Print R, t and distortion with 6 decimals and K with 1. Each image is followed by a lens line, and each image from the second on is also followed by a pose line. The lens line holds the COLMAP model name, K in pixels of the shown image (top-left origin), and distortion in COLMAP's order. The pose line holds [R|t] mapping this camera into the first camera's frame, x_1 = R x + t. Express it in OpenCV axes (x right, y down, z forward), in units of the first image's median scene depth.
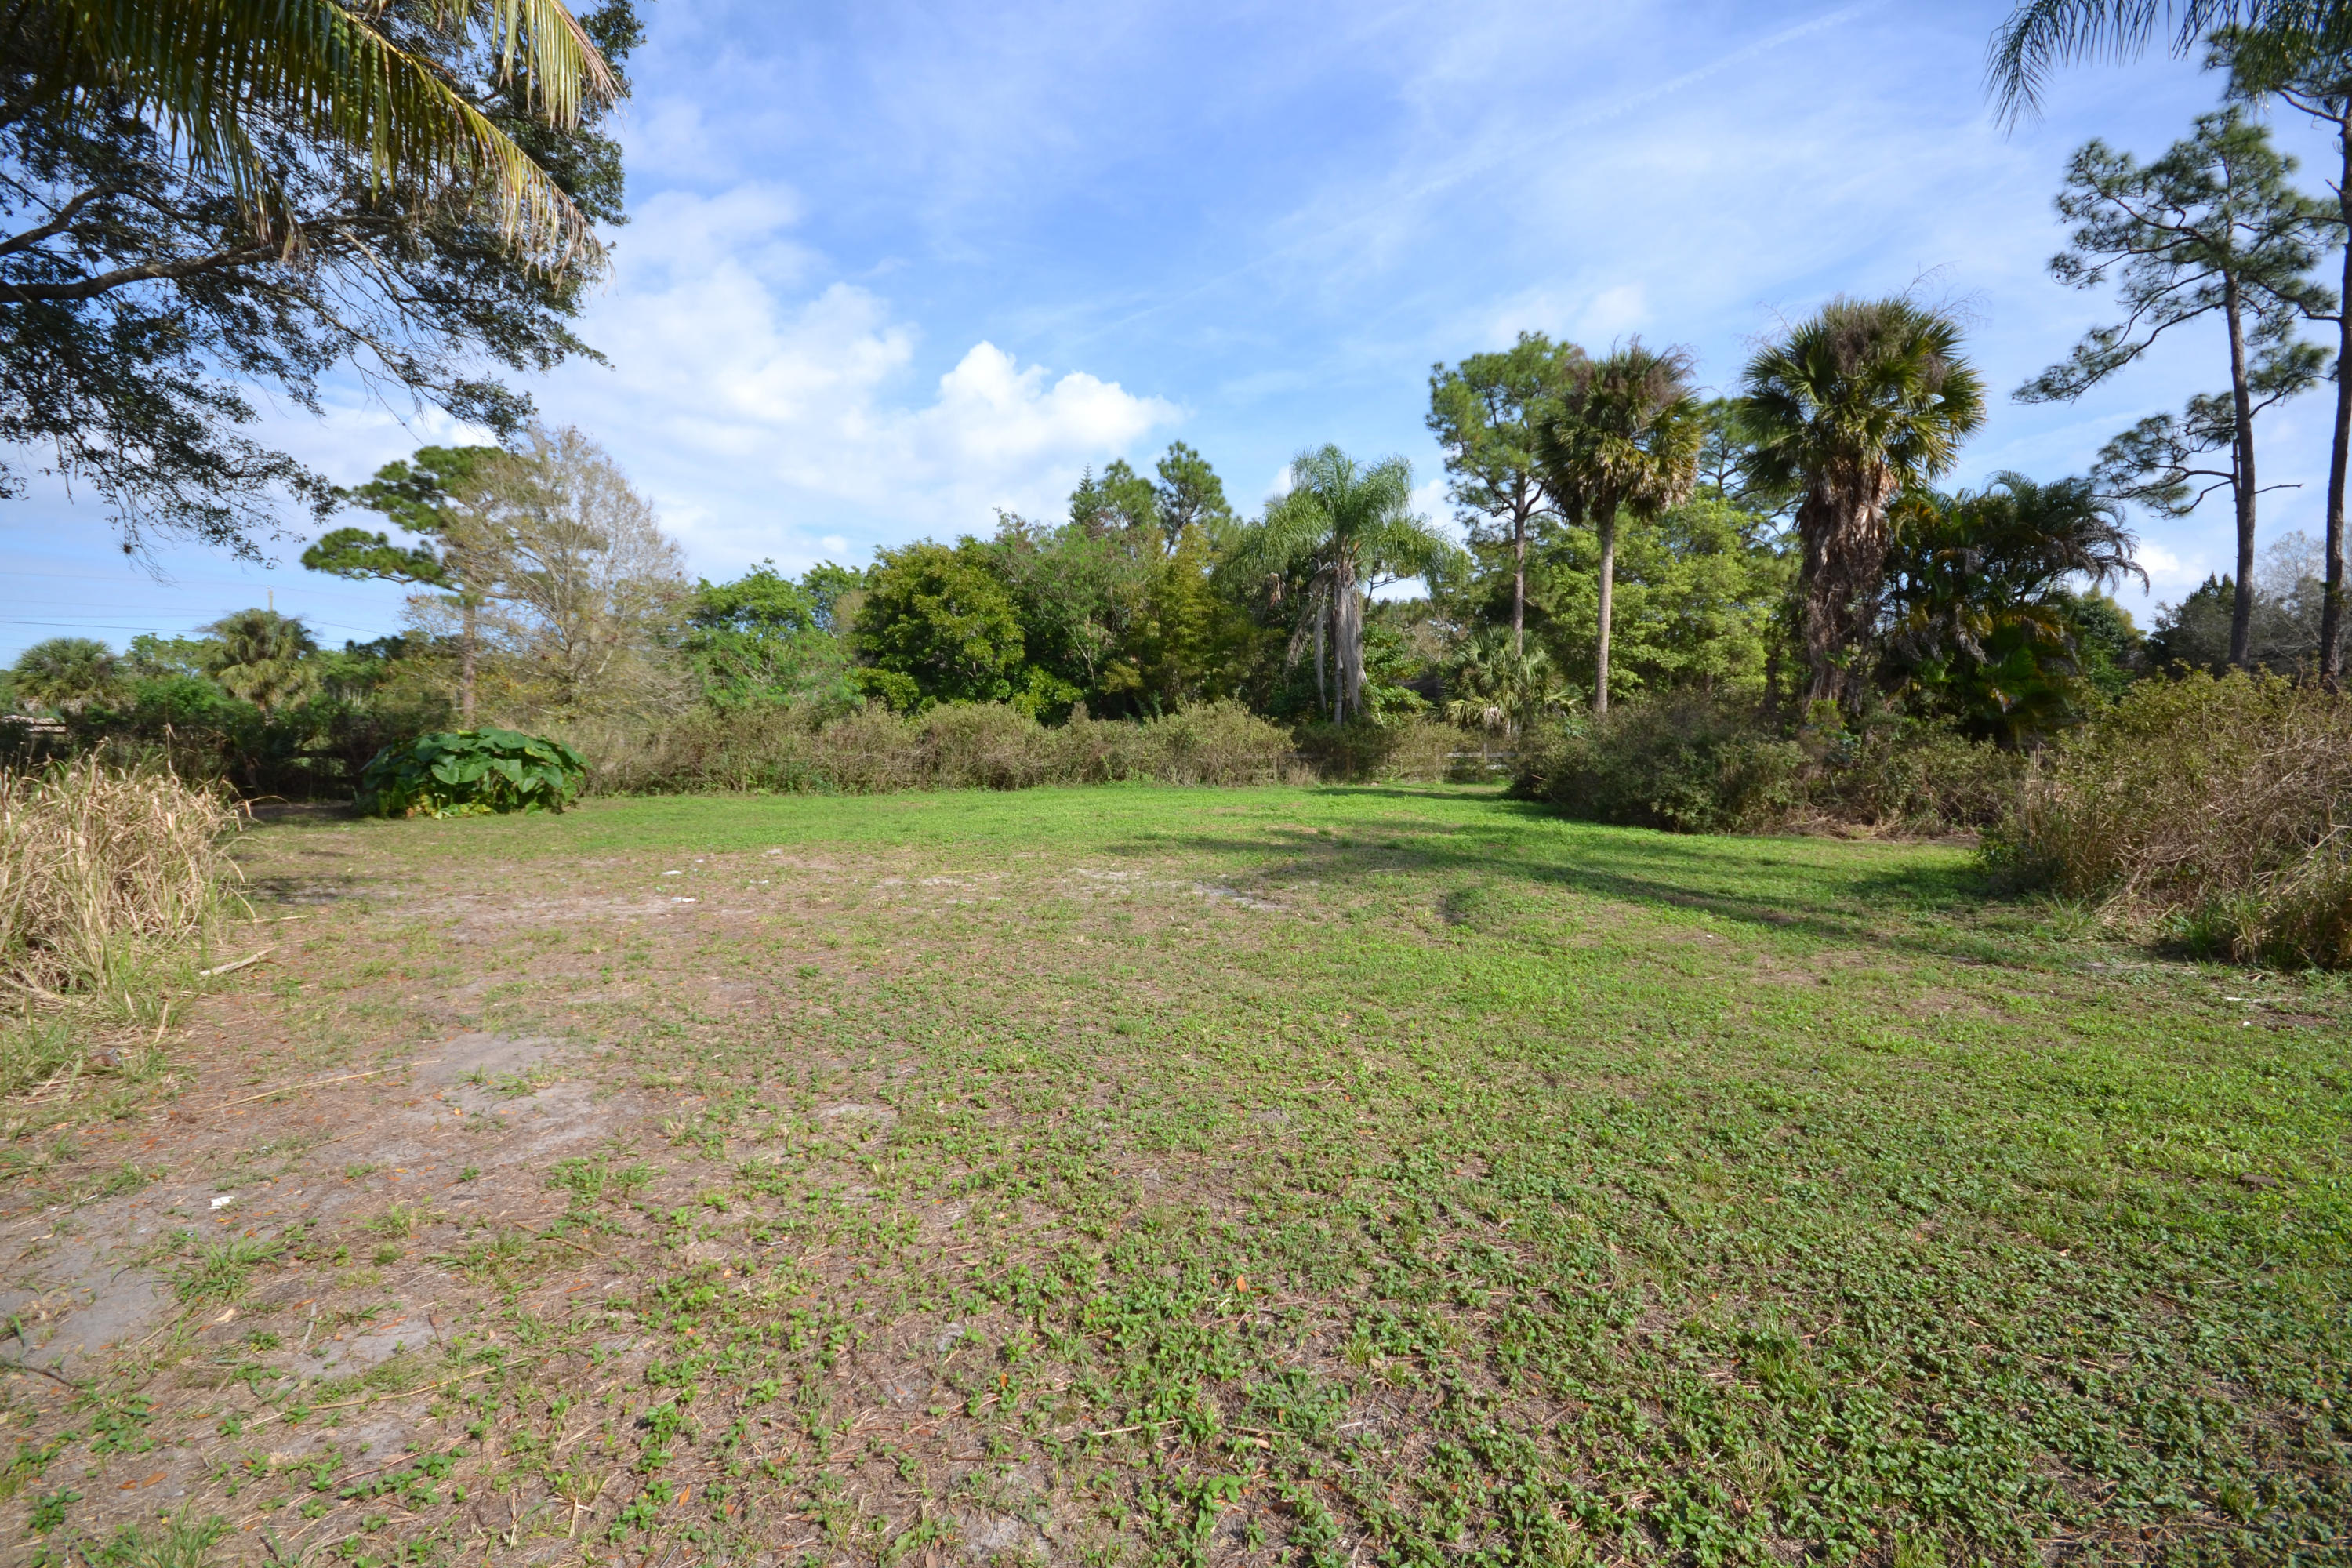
lens RADIAL K [[1050.5, 0, 1170.0], [0, 1050.5, 784.6], [0, 0, 1]] dist [0.012775, -0.013576]
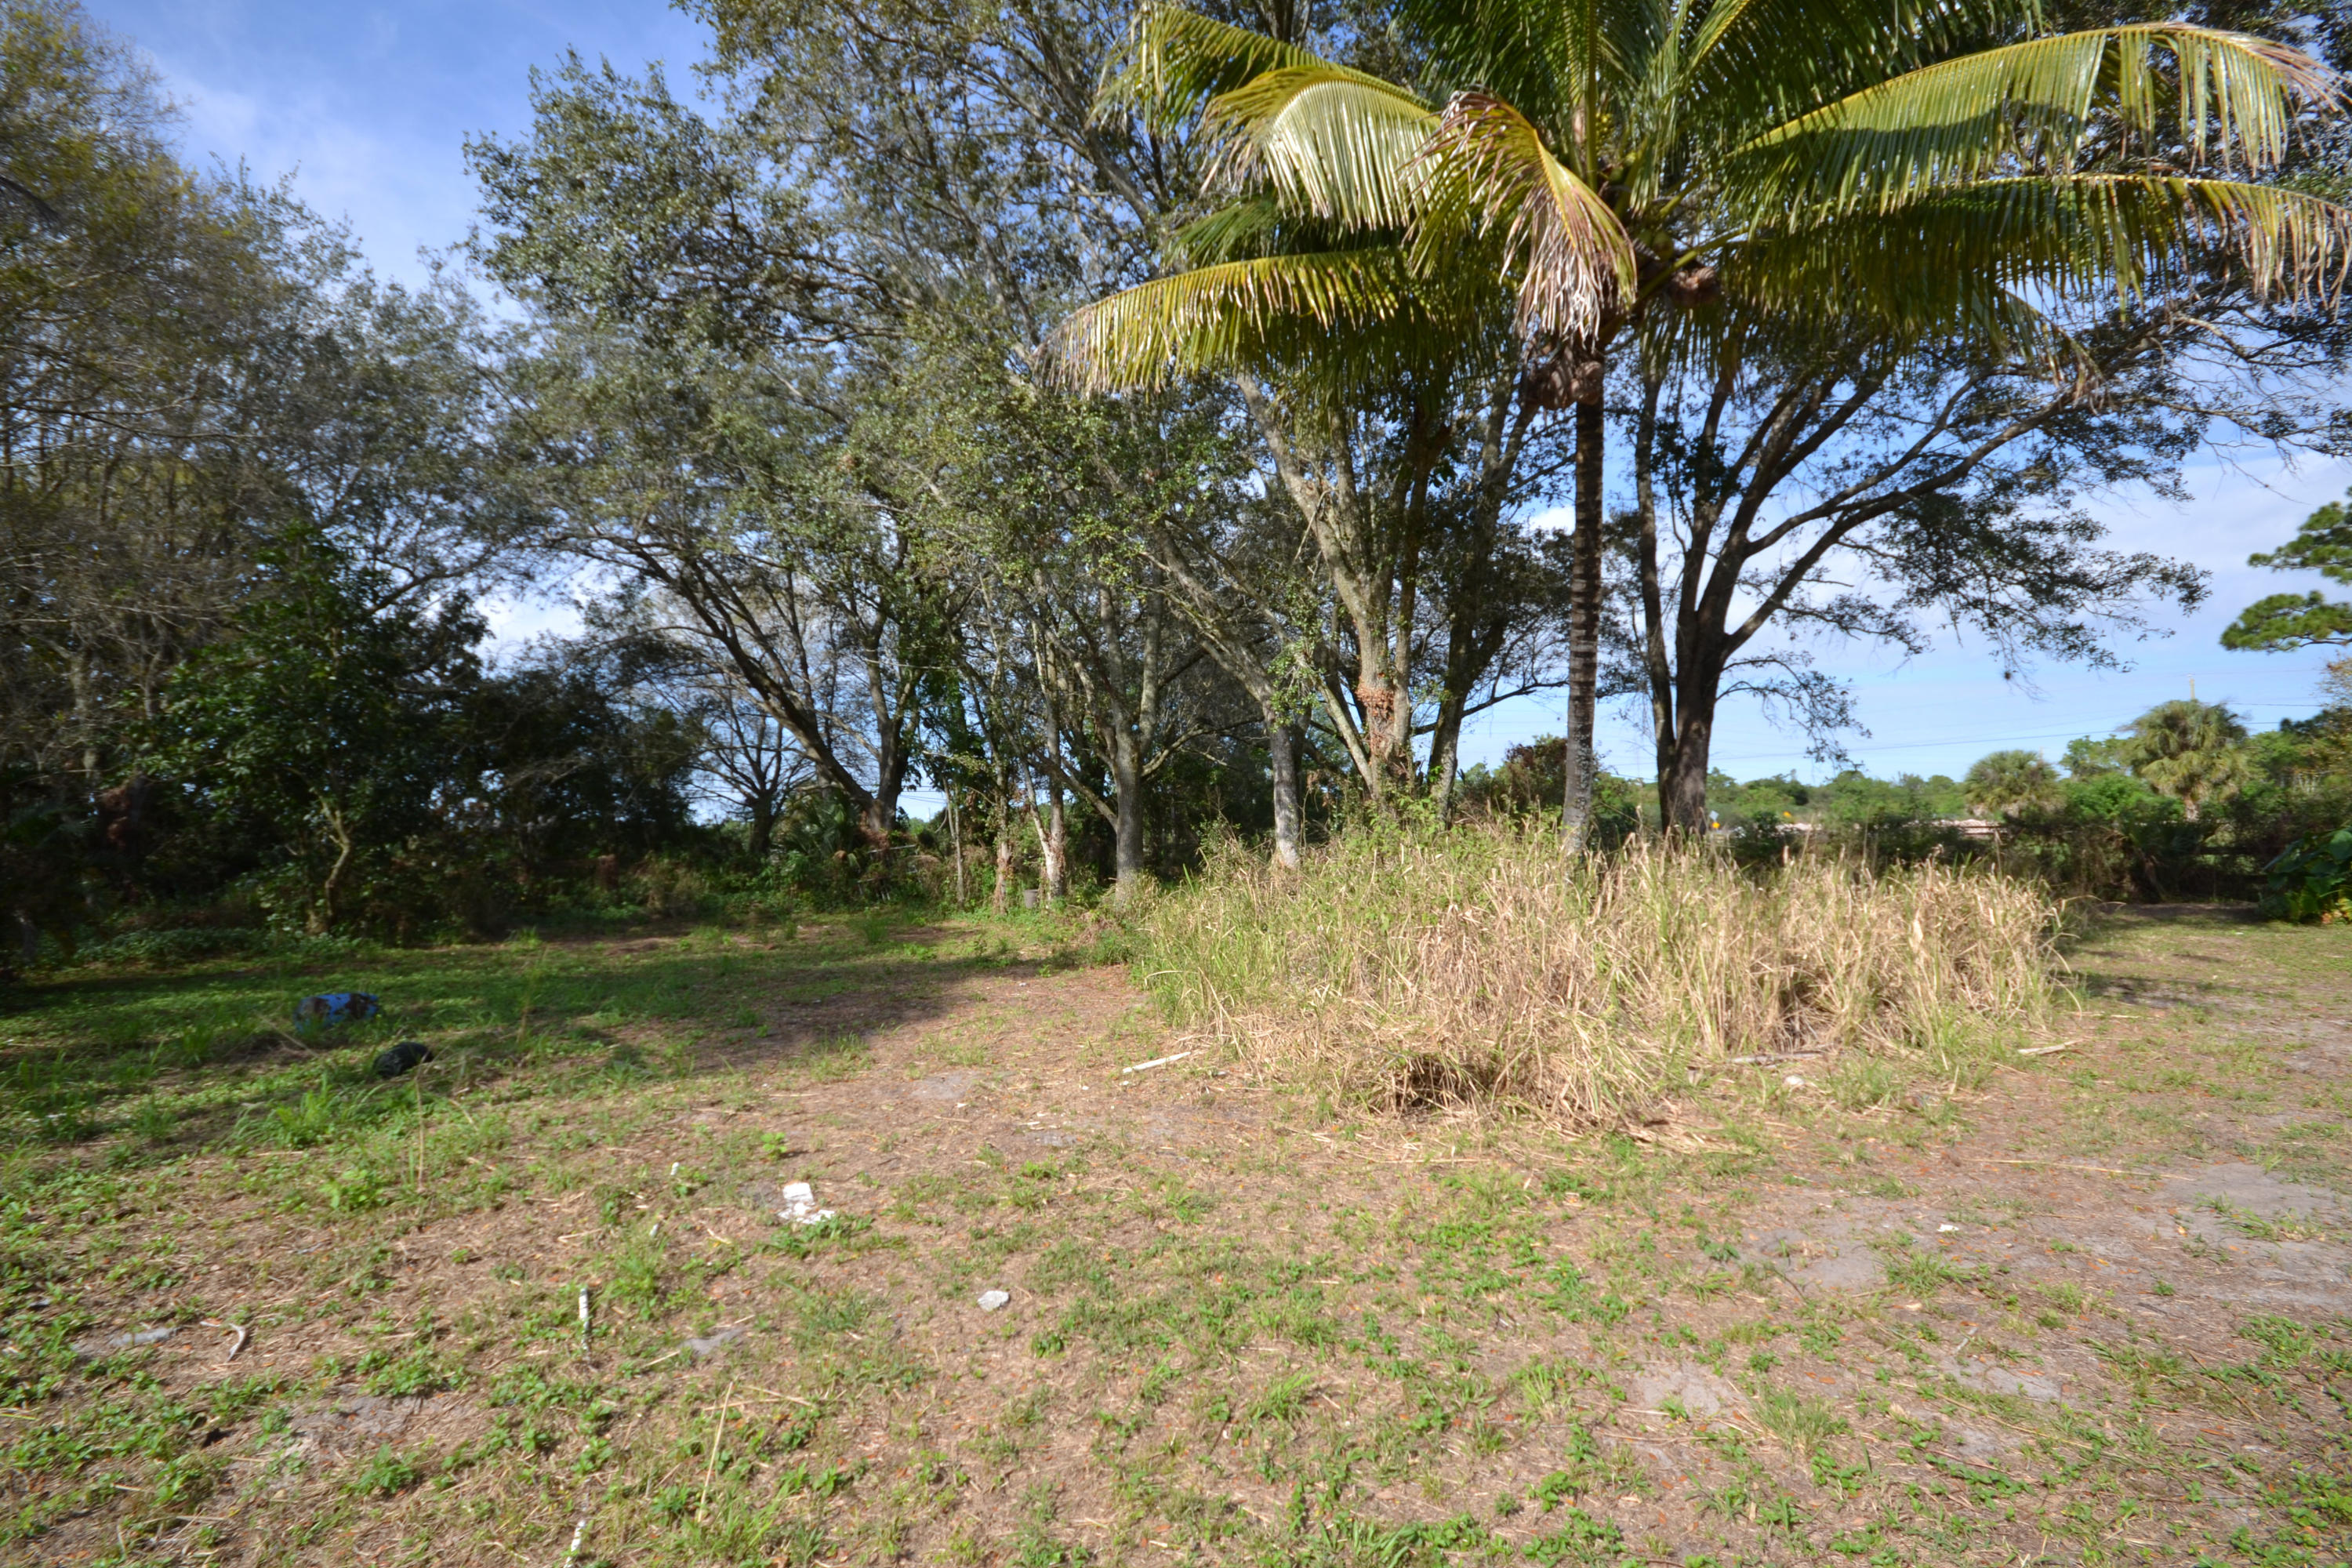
lens RADIAL K [[1050.5, 0, 1161.9], [0, 1050.5, 778.2], [0, 0, 1]] dist [0.012775, -0.013576]
pose [[0.071828, -0.079948, -0.994208, 0.051782], [-0.016158, 0.996558, -0.081304, -0.002332], [0.997286, 0.021905, 0.070289, -0.002923]]
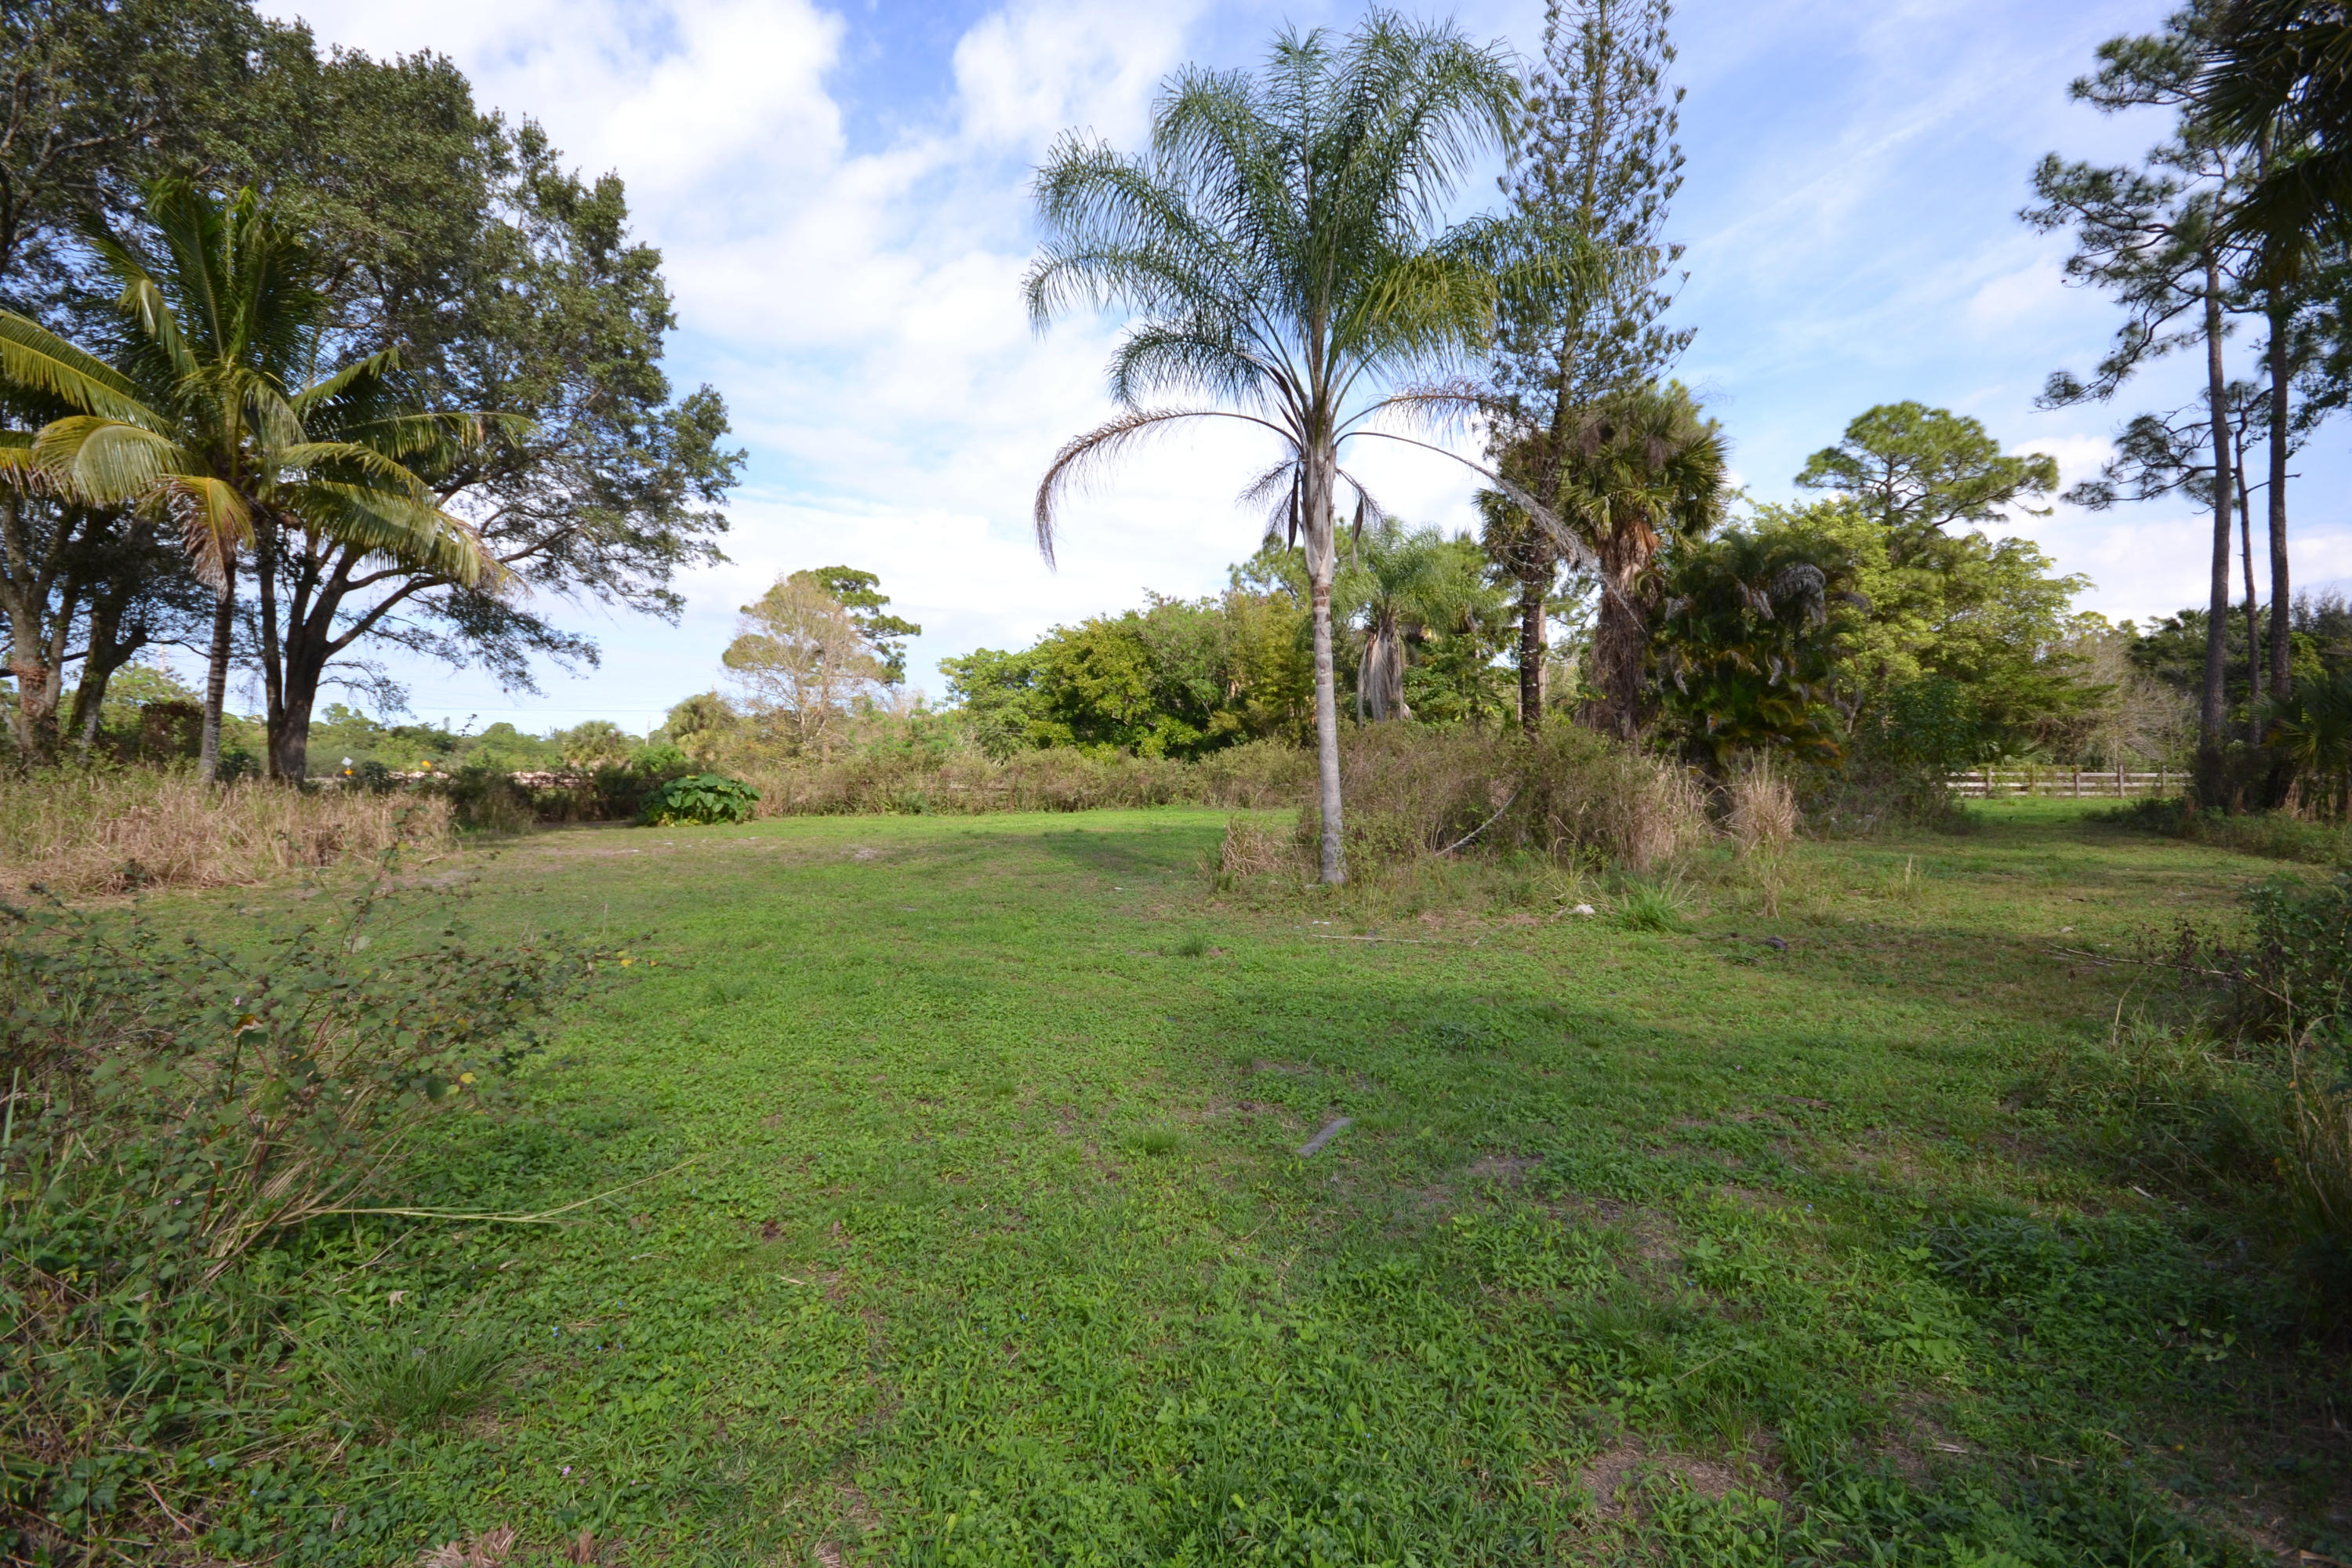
lens RADIAL K [[1050.5, 0, 1181.5], [0, 1050.5, 785.0], [0, 0, 1]] dist [0.012775, -0.013576]
pose [[0.938388, -0.018228, -0.345103, 0.520573], [0.007175, 0.999420, -0.033277, 0.019705], [0.345509, 0.028750, 0.937975, -0.252096]]
